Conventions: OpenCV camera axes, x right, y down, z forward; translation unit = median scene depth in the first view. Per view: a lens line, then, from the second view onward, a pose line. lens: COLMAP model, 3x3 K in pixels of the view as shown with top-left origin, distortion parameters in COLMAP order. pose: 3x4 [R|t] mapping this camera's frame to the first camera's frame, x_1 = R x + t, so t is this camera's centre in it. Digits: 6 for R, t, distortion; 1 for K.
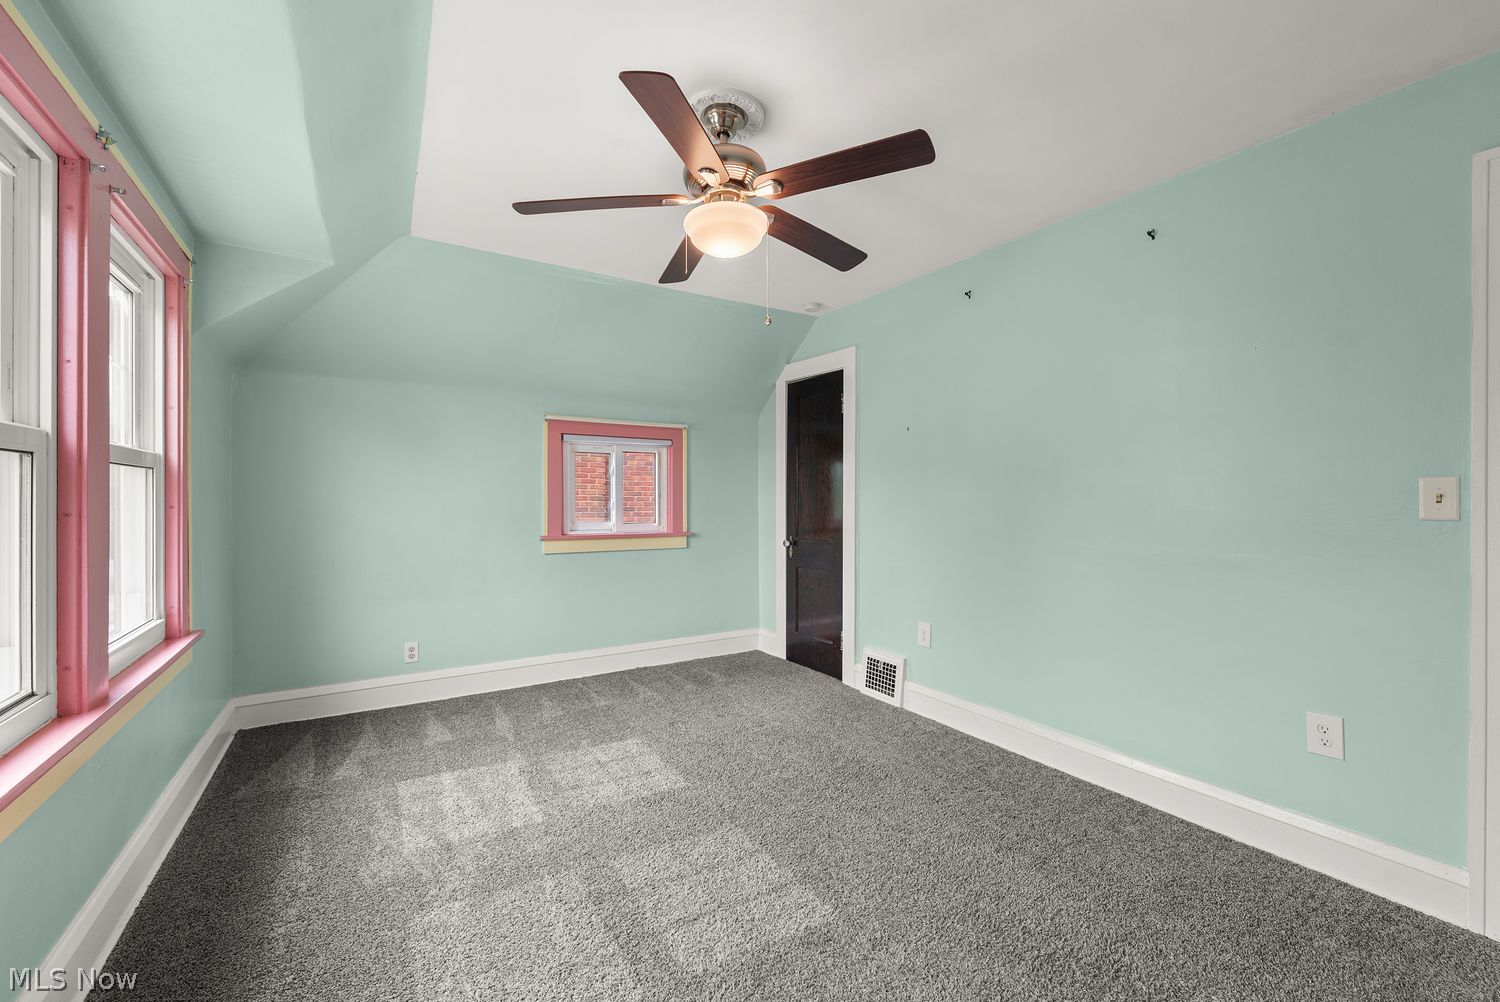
lens RADIAL K [[603.5, 0, 750.3], [0, 603.5, 507.1], [0, 0, 1]] dist [0.000223, -0.000331]
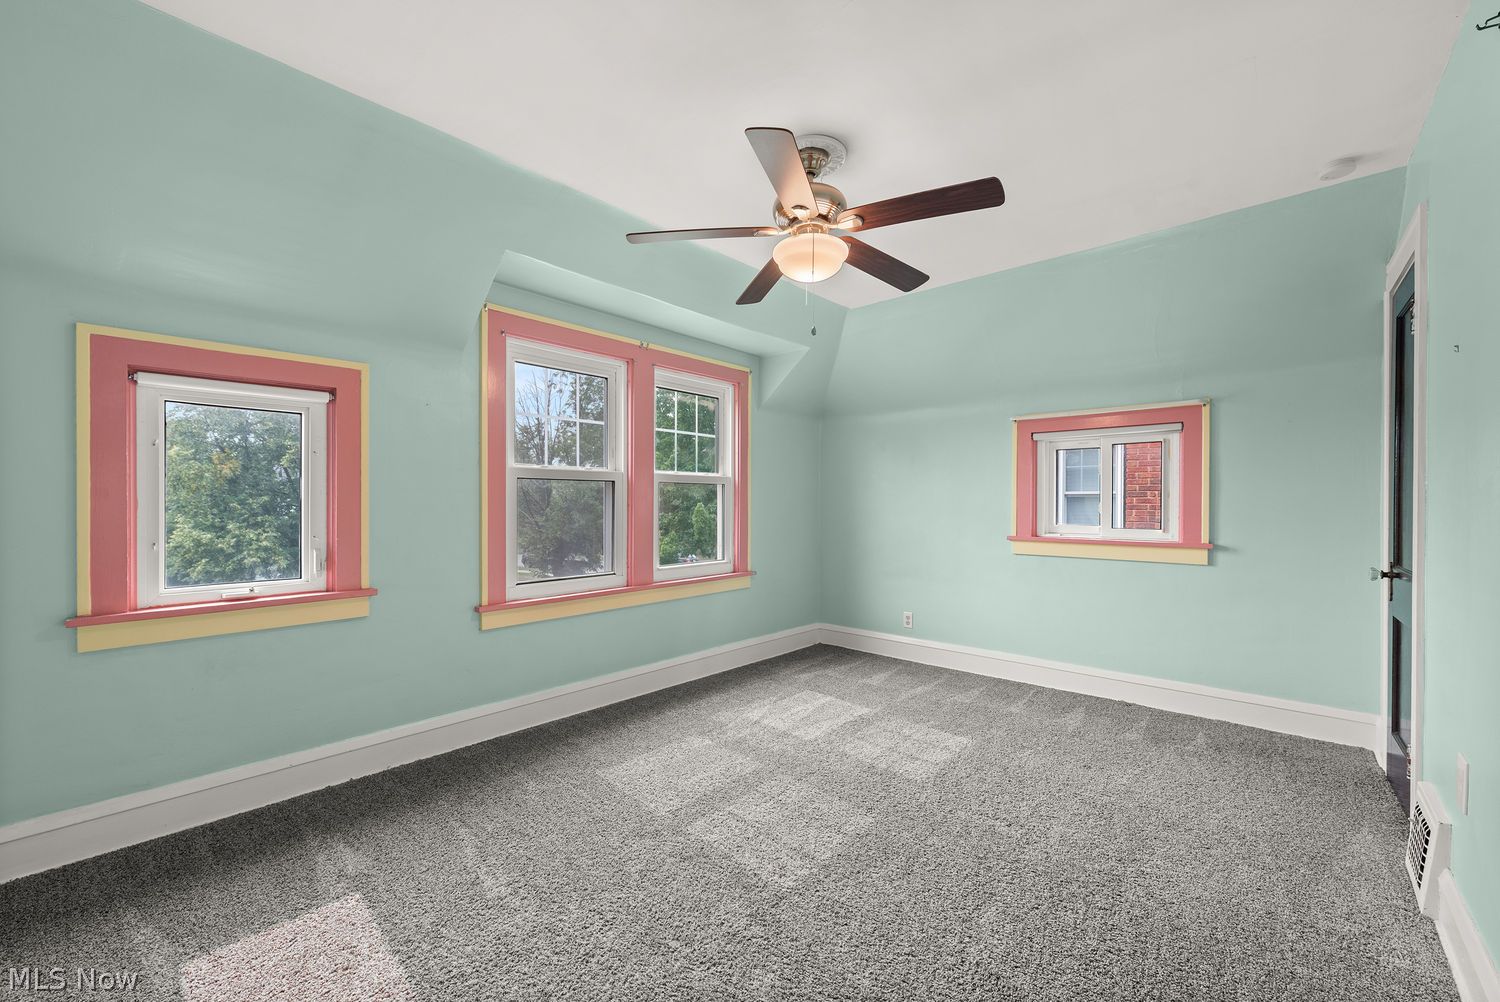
lens RADIAL K [[603.5, 0, 750.3], [0, 603.5, 507.1], [0, 0, 1]] dist [0.000223, -0.000331]
pose [[0.271251, 0.006768, -0.962485, 0.579644], [-0.014330, 0.999893, 0.002993, 0.002995], [0.962402, 0.012980, 0.271319, 0.331445]]
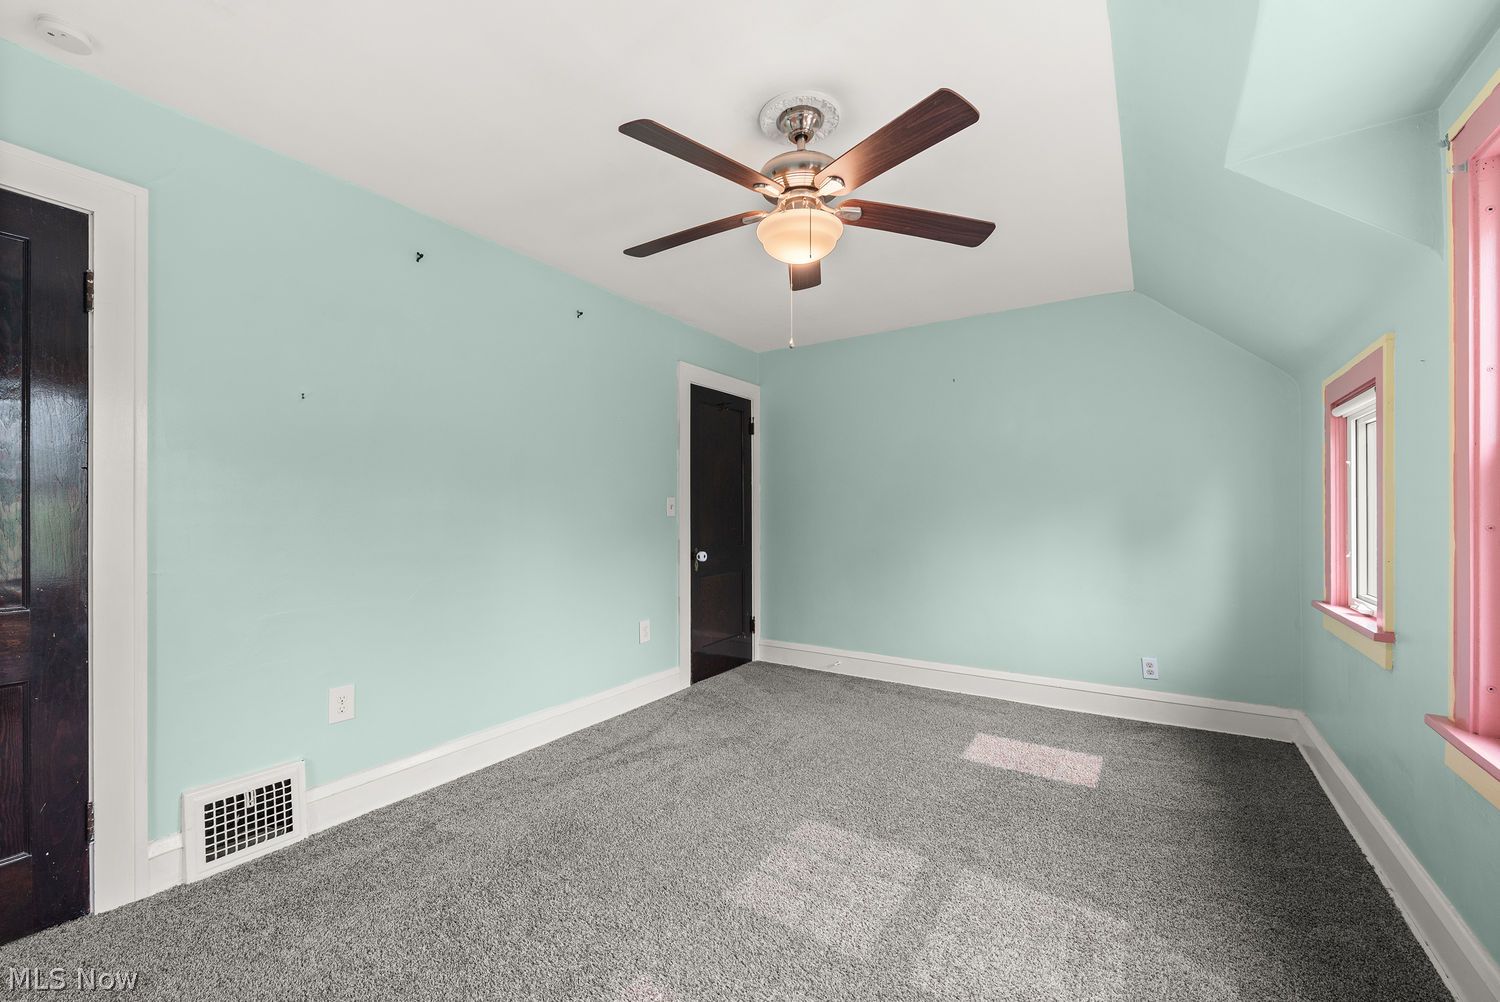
lens RADIAL K [[603.0, 0, 745.3], [0, 603.0, 498.1], [0, 0, 1]] dist [0.013035, -0.000394]
pose [[-0.402837, 0.010142, 0.915216, -0.531912], [0.007998, 0.999939, -0.007561, -0.014801], [-0.915237, 0.004274, -0.402893, 0.847752]]
